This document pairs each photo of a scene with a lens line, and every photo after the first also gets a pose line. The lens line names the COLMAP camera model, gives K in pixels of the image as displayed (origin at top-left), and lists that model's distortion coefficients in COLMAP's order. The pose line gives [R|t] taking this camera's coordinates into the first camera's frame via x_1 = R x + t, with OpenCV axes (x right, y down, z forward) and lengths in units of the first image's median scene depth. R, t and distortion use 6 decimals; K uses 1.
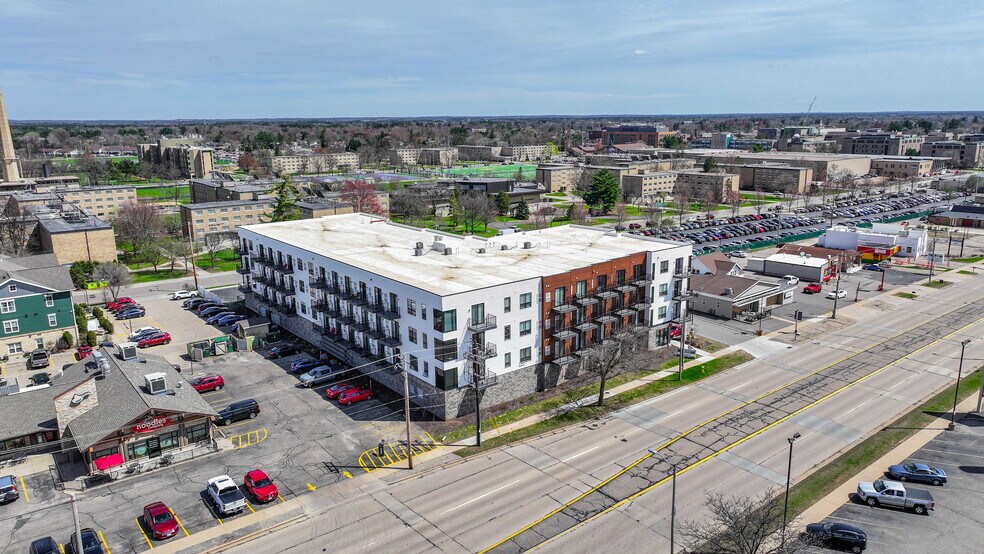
lens RADIAL K [[691.6, 0, 492.2], [0, 691.6, 278.4], [0, 0, 1]] dist [-0.002808, 0.016743]
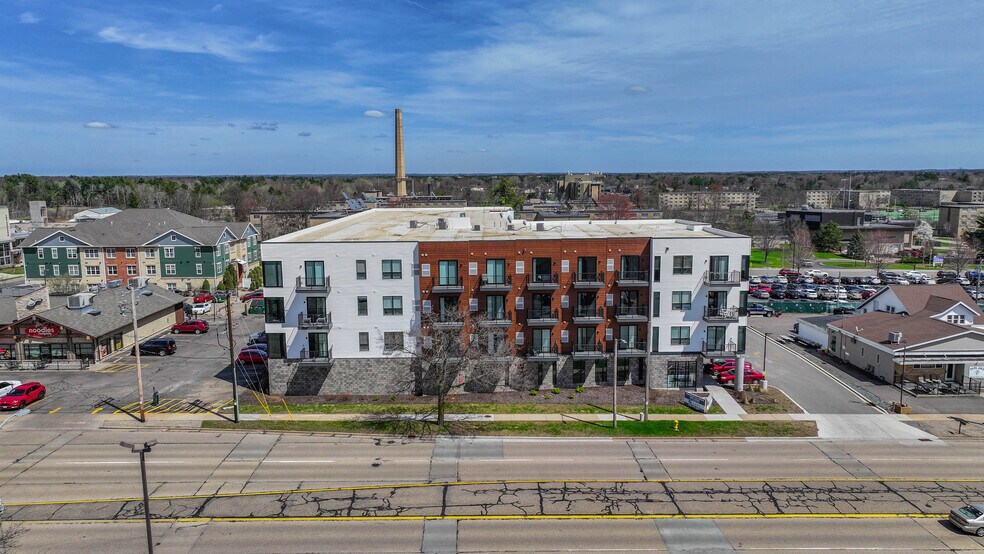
lens RADIAL K [[691.6, 0, 493.3], [0, 691.6, 279.9], [0, 0, 1]] dist [-0.002808, 0.016743]
pose [[0.792375, 0.097213, -0.602239, 0.506856], [-0.141107, 0.989655, -0.025906, 0.040037], [0.593491, 0.105507, 0.797895, 0.374408]]
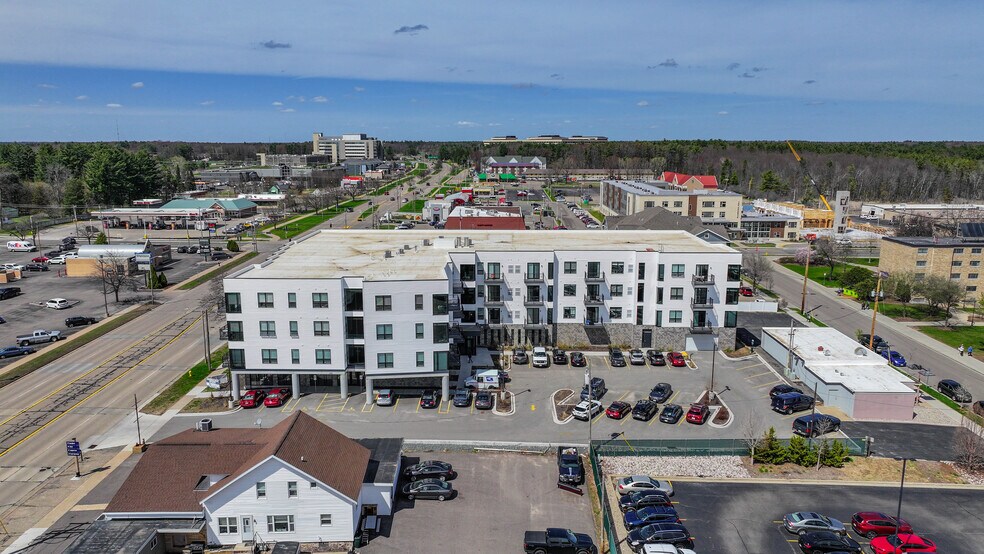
lens RADIAL K [[691.6, 0, 493.0], [0, 691.6, 276.3], [0, 0, 1]] dist [-0.002808, 0.016743]
pose [[-0.634396, 0.158502, -0.756584, 0.716487], [-0.169922, 0.926219, 0.336520, -0.382938], [0.754101, 0.342047, -0.560657, 1.737176]]
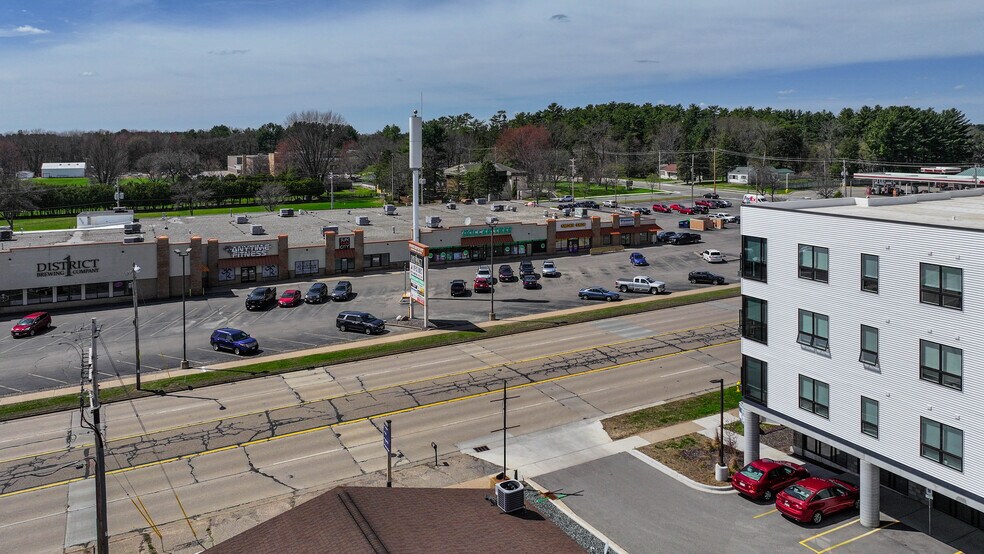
lens RADIAL K [[722.0, 0, 489.0], [0, 722.0, 162.6], [0, 0, 1]] dist [0.011568, 0.000220]
pose [[-0.977665, 0.013026, 0.209764, 0.356032], [0.067771, 0.964302, 0.255986, -0.191638], [-0.198941, 0.264485, -0.943647, 1.455391]]
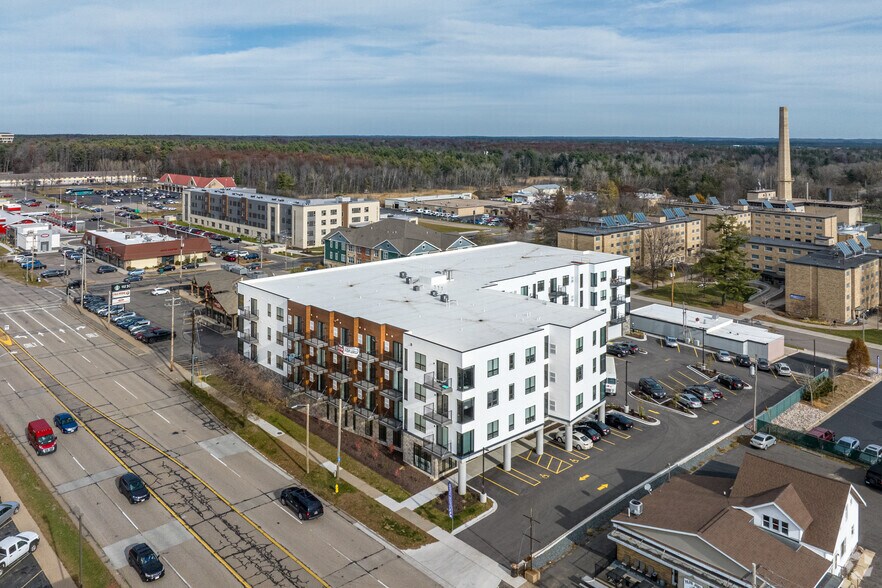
lens RADIAL K [[698.9, 0, 391.9], [0, 698.9, 169.7], [0, 0, 1]] dist [-0.002866, -0.001461]
pose [[0.043626, 0.059550, -0.997272, 1.009843], [-0.237255, 0.970282, 0.047559, -0.252696], [0.970467, 0.234533, 0.056458, 0.883499]]
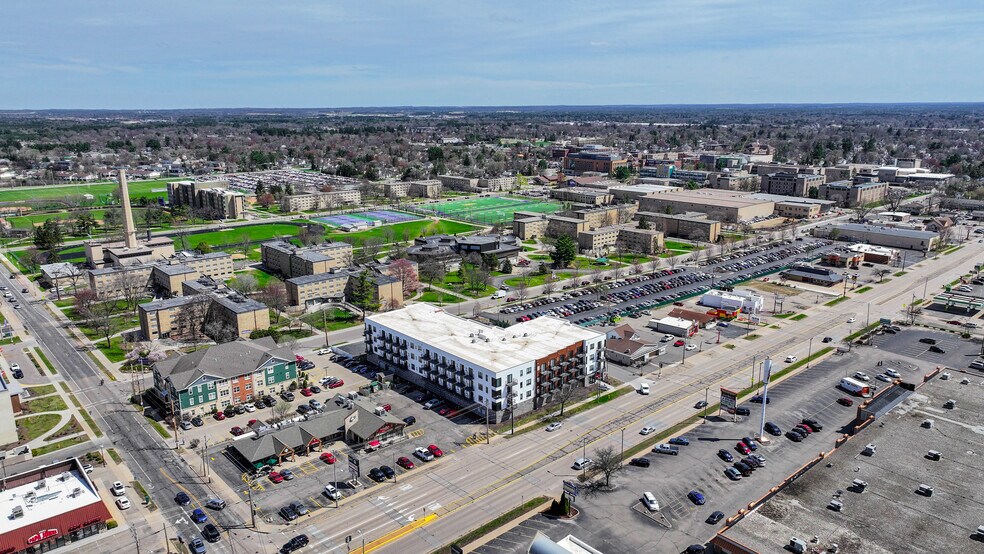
lens RADIAL K [[691.6, 0, 491.3], [0, 691.6, 281.2], [0, 0, 1]] dist [-0.002808, 0.016743]
pose [[0.998686, -0.009440, 0.050361, -0.157310], [0.008409, 0.999751, 0.020655, -0.260352], [-0.050544, -0.020204, 0.998517, -1.061770]]
